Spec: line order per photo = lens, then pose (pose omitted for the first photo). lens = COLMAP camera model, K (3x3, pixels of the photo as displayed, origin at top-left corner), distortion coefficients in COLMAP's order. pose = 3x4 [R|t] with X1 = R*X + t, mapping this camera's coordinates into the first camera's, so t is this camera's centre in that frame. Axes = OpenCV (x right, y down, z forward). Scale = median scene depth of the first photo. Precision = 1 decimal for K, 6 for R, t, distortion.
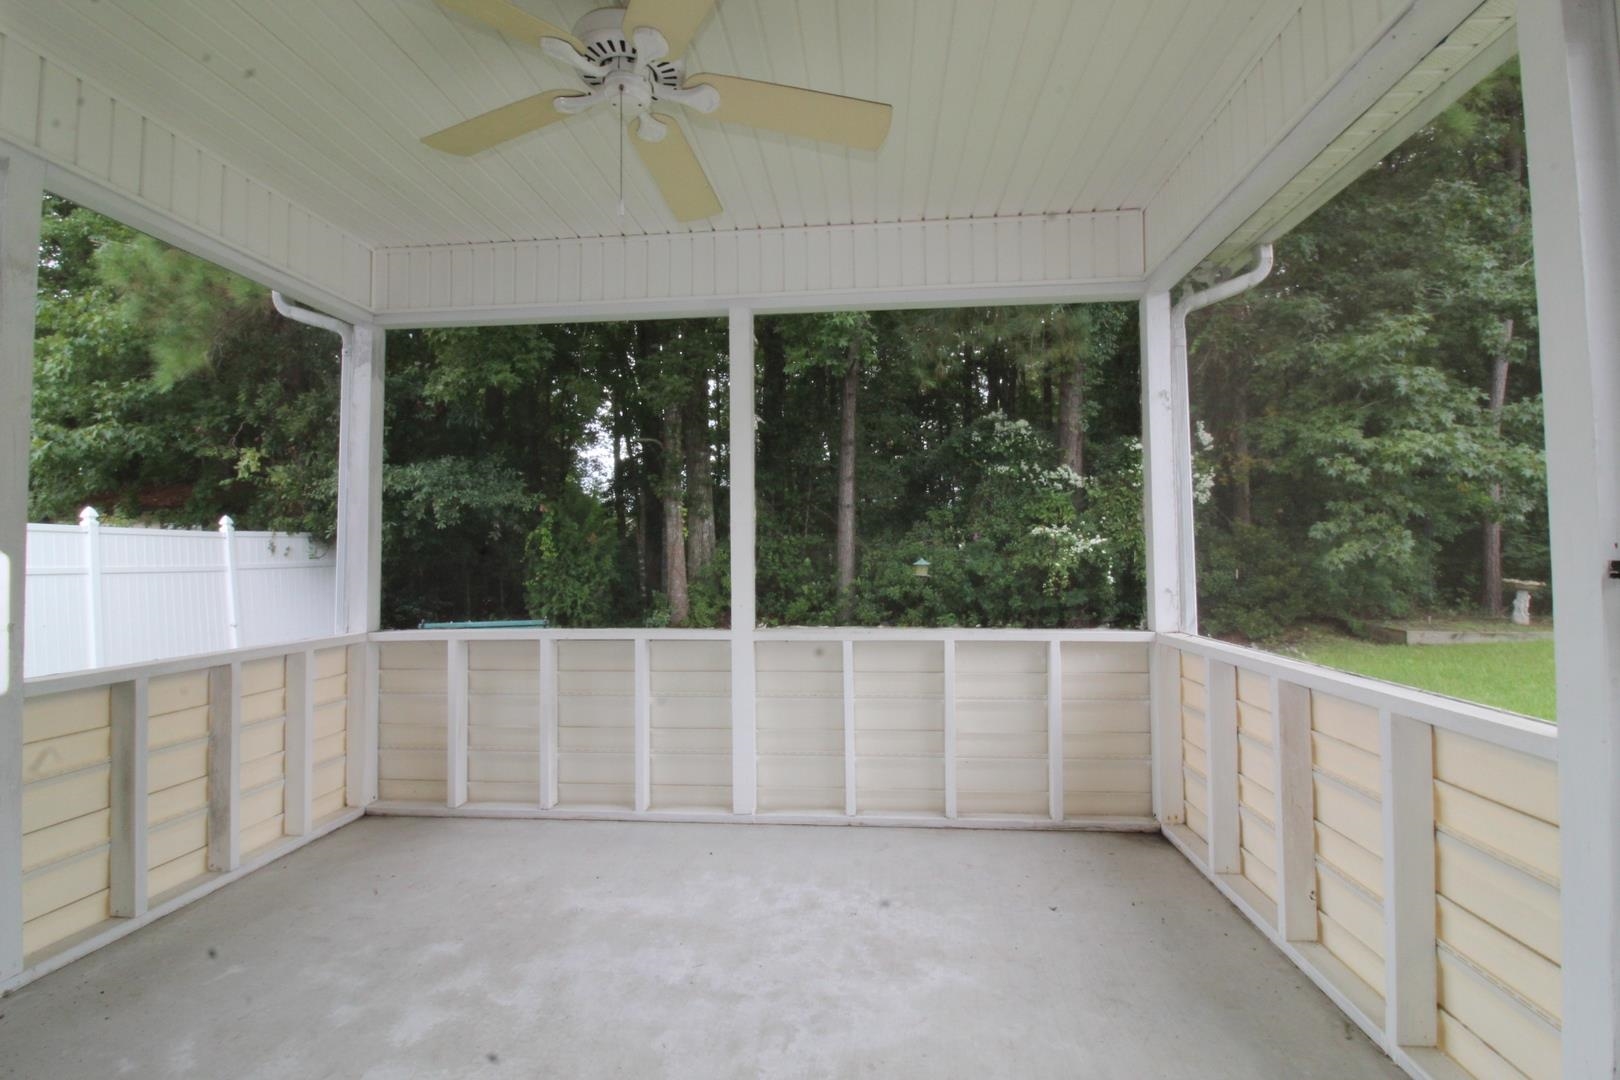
lens RADIAL K [[751.0, 0, 814.2], [0, 751.0, 532.1], [0, 0, 1]] dist [0.004341, -0.014649]
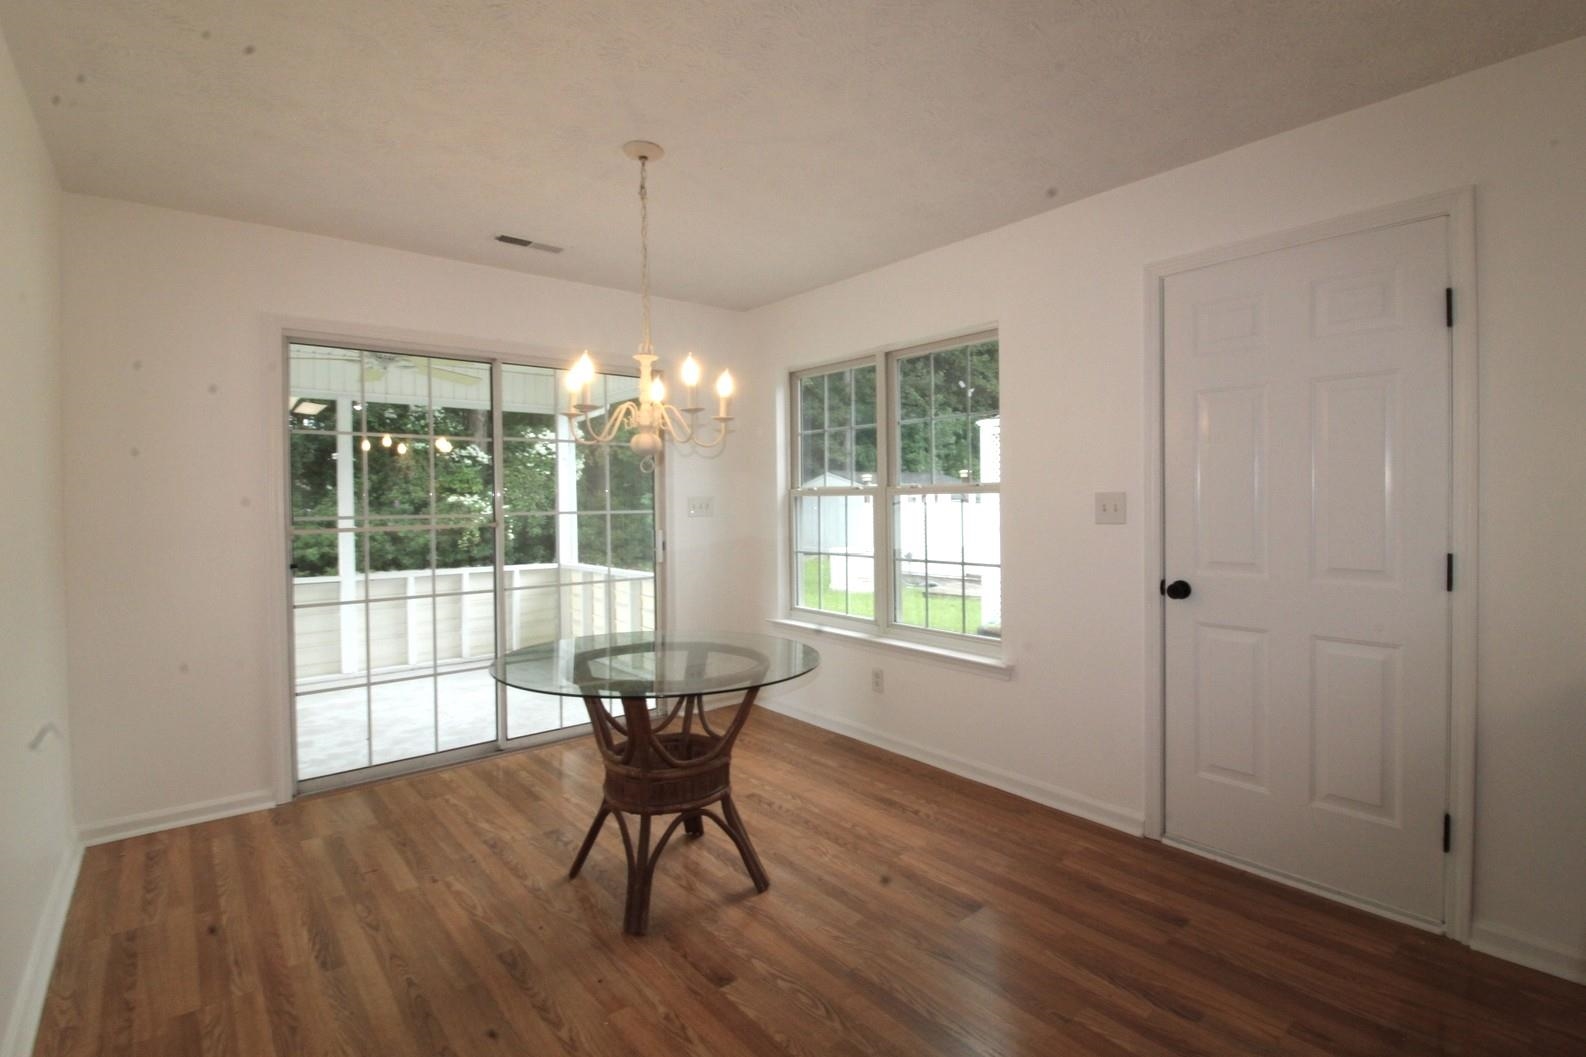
lens RADIAL K [[760.4, 0, 835.2], [0, 760.4, 519.0], [0, 0, 1]] dist [-0.021667, -0.000203]
pose [[0.690363, -0.015172, 0.723304, -0.555713], [-0.019476, 0.999028, 0.039544, -0.097750], [-0.723201, -0.041387, 0.689396, -1.044593]]
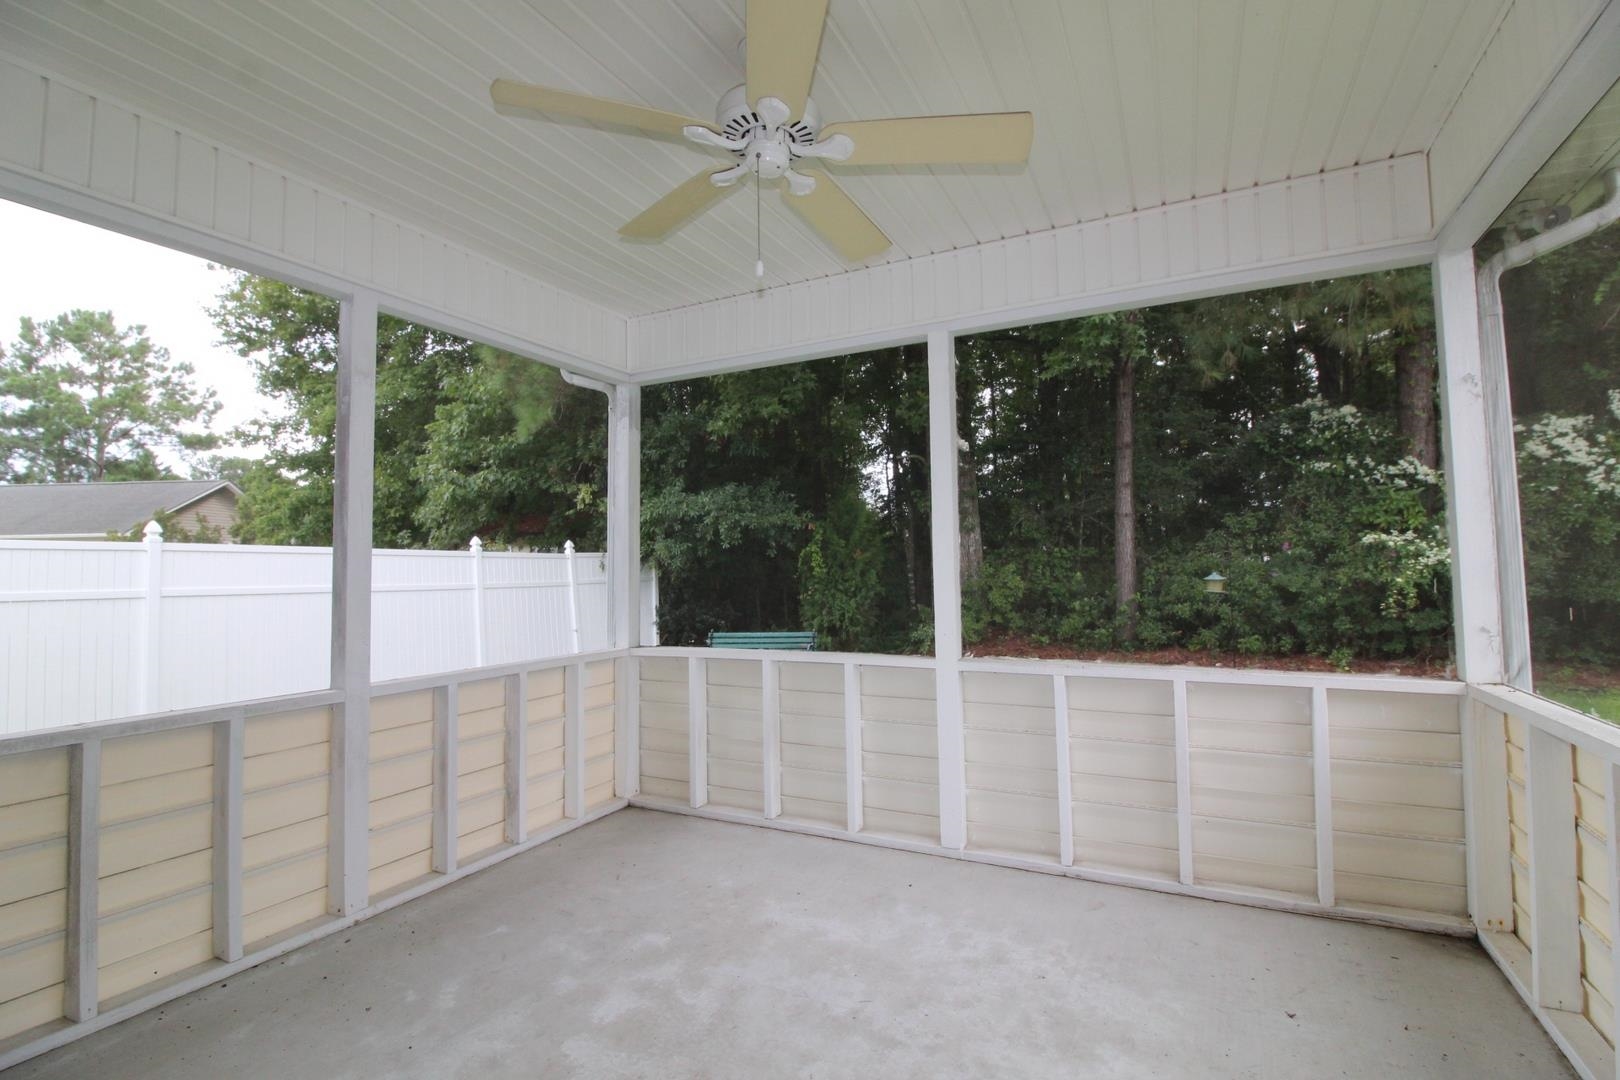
lens RADIAL K [[751.0, 0, 814.2], [0, 751.0, 532.1], [0, 0, 1]] dist [0.004341, -0.014649]
pose [[0.929516, -0.023099, -0.368057, 0.103292], [0.018374, 0.999698, -0.016339, -0.021194], [0.368323, 0.008424, 0.929660, 0.023537]]
